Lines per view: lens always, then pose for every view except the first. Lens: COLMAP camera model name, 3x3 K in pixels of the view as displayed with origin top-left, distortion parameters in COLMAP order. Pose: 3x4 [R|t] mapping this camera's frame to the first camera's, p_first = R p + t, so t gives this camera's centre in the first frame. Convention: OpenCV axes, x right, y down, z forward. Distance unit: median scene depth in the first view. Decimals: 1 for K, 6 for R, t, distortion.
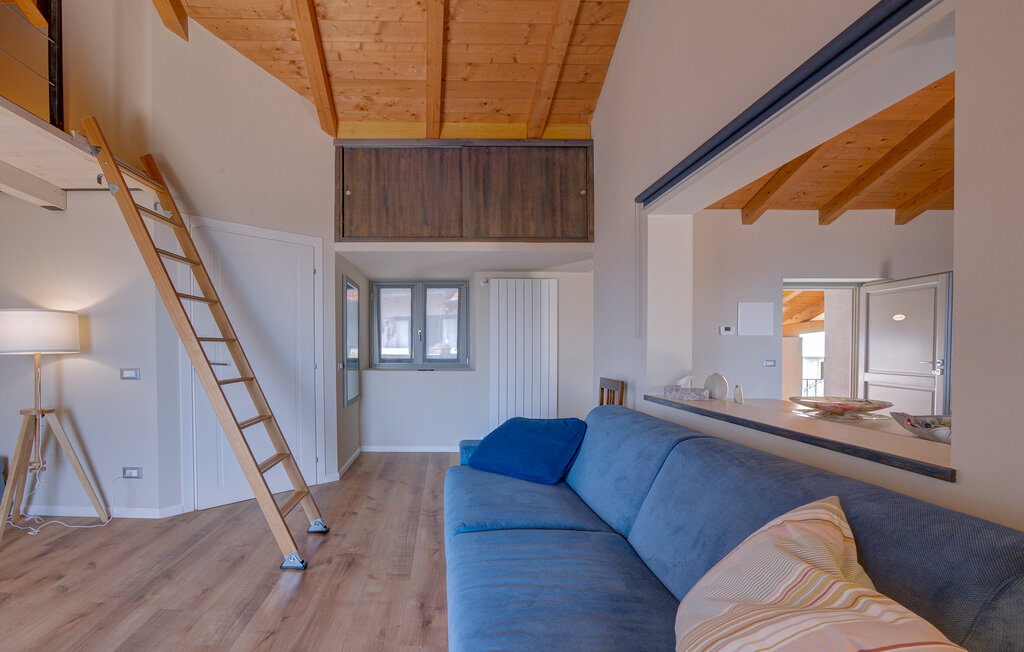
lens RADIAL K [[474.5, 0, 443.9], [0, 474.5, 352.4], [0, 0, 1]] dist [0.000154, 0.000109]
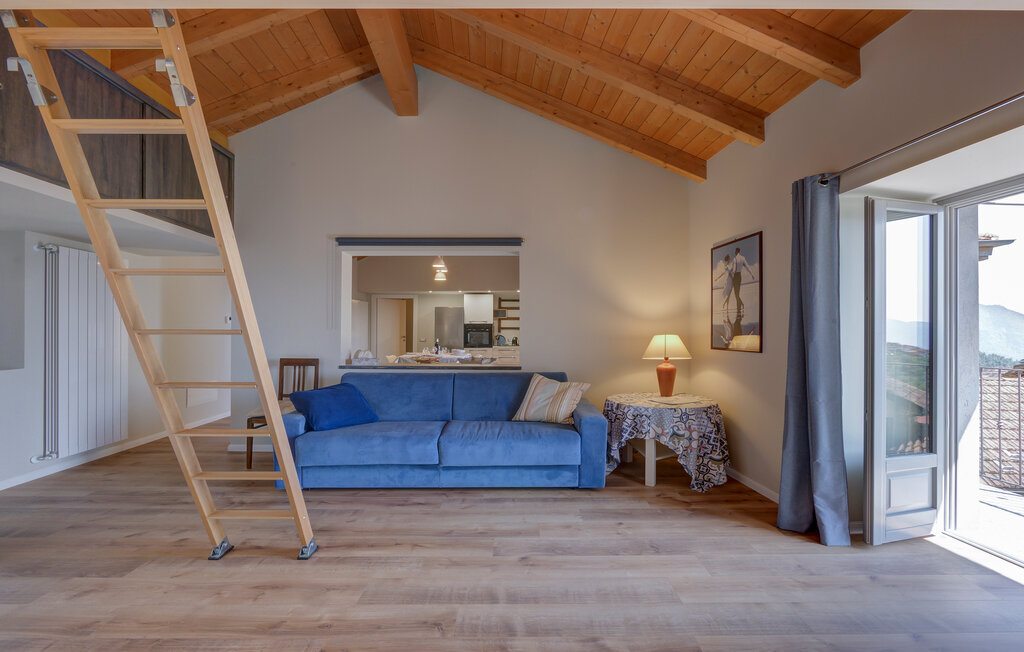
lens RADIAL K [[462.5, 0, 519.2], [0, 462.5, 328.4], [0, 0, 1]] dist [0.018021, -0.000137]
pose [[-0.055496, 0.000388, 0.998459, -1.054792], [0.009742, 0.999953, 0.000153, -0.025262], [-0.998411, 0.009735, -0.055497, 0.464081]]
